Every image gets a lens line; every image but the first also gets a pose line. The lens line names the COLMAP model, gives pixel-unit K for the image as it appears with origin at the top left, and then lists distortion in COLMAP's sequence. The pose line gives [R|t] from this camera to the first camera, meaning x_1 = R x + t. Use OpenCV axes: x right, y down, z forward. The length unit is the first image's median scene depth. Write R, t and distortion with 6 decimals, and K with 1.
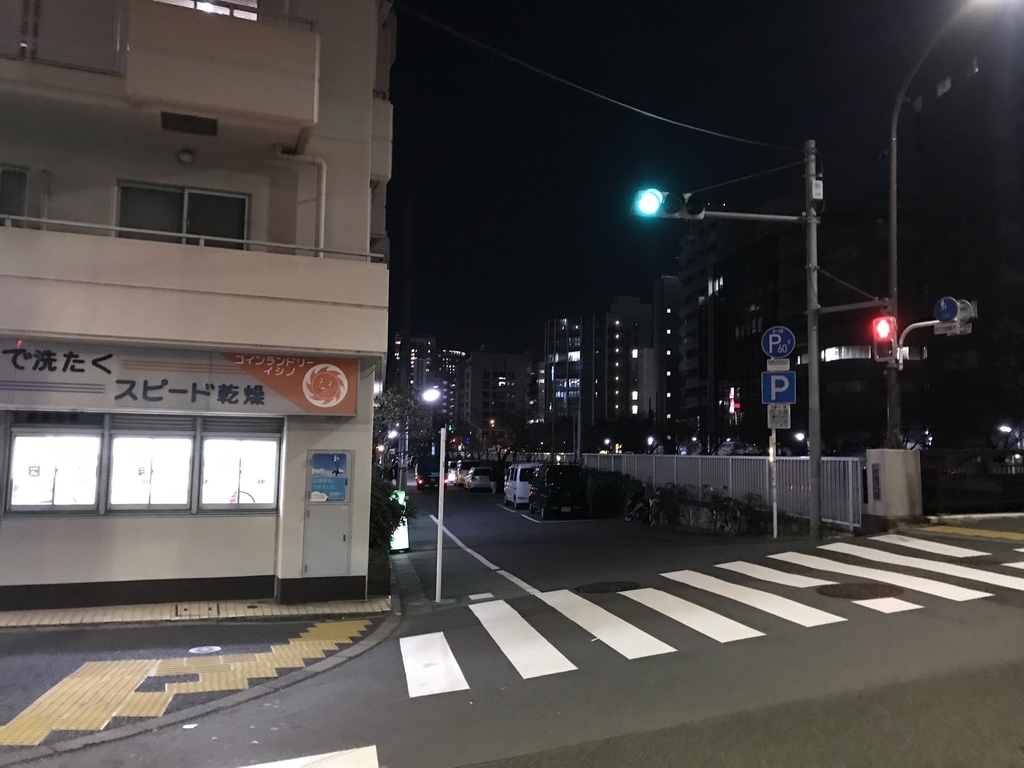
lens RADIAL K [[820.9, 0, 511.0], [0, 820.9, 383.5], [0, 0, 1]] dist [0.013562, 0.000619]
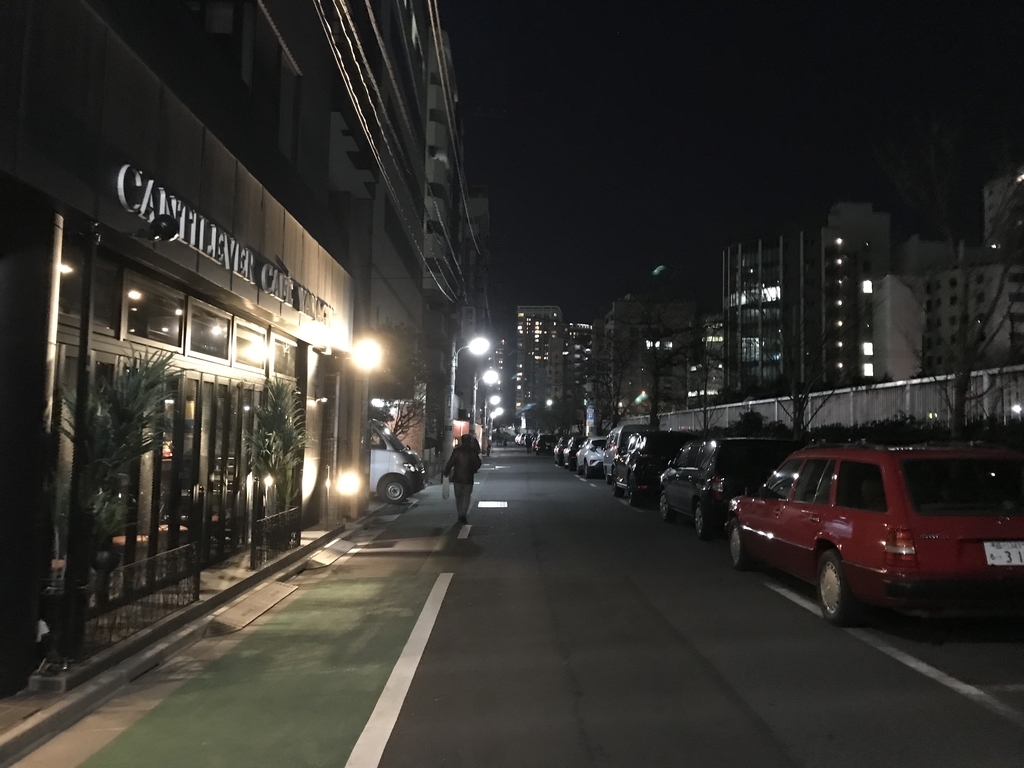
lens RADIAL K [[820.9, 0, 512.2], [0, 820.9, 385.2], [0, 0, 1]] dist [0.013562, 0.000619]
pose [[0.988904, -0.003993, -0.148505, -0.036016], [0.006948, 0.999788, 0.019383, 0.028904], [0.148396, -0.020200, 0.988722, 0.290382]]
